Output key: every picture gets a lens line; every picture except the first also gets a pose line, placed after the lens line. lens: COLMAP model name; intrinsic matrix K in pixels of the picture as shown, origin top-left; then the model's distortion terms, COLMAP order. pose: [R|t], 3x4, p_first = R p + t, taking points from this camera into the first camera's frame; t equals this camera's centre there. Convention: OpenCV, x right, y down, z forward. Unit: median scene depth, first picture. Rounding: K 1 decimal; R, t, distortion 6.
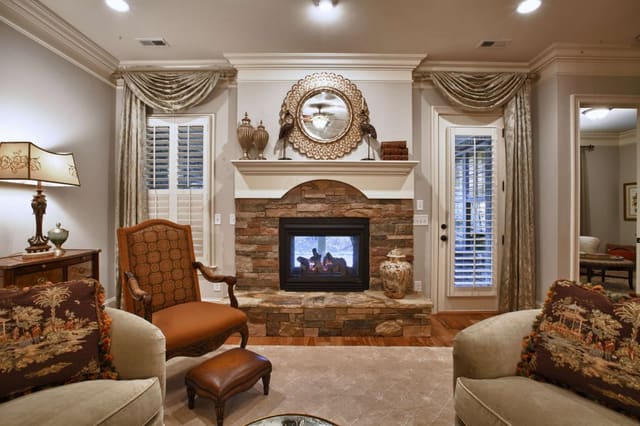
lens RADIAL K [[284.6, 0, 323.6], [0, 284.6, 209.4], [0, 0, 1]] dist [-0.006933, 0.002816]
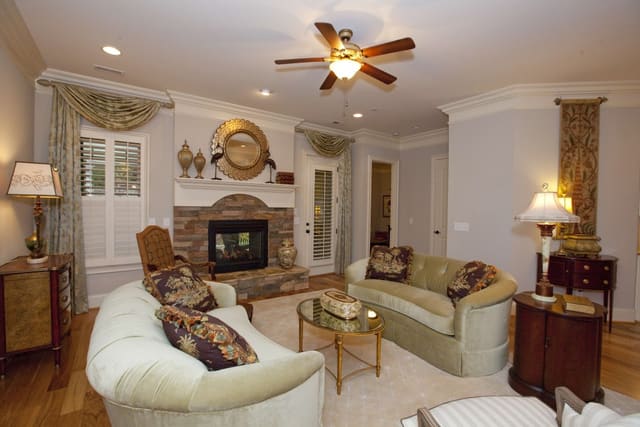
lens RADIAL K [[293.9, 0, 310.4], [0, 293.9, 208.8], [0, 0, 1]] dist [-0.033116, 0.000211]
pose [[0.828498, 0.007414, 0.559943, -0.537178], [-0.027019, 0.999277, 0.026747, -0.077932], [-0.559340, -0.037289, 0.828099, -0.423447]]
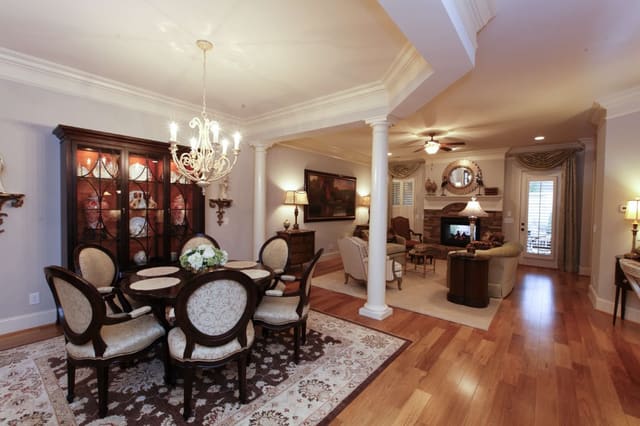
lens RADIAL K [[284.6, 0, 311.1], [0, 284.6, 214.1], [0, 0, 1]] dist [-0.006933, 0.002816]
pose [[0.761067, 0.029665, -0.647995, 0.629275], [-0.010044, 0.999373, 0.033955, -0.075453], [0.648596, -0.019333, 0.760888, -1.761539]]
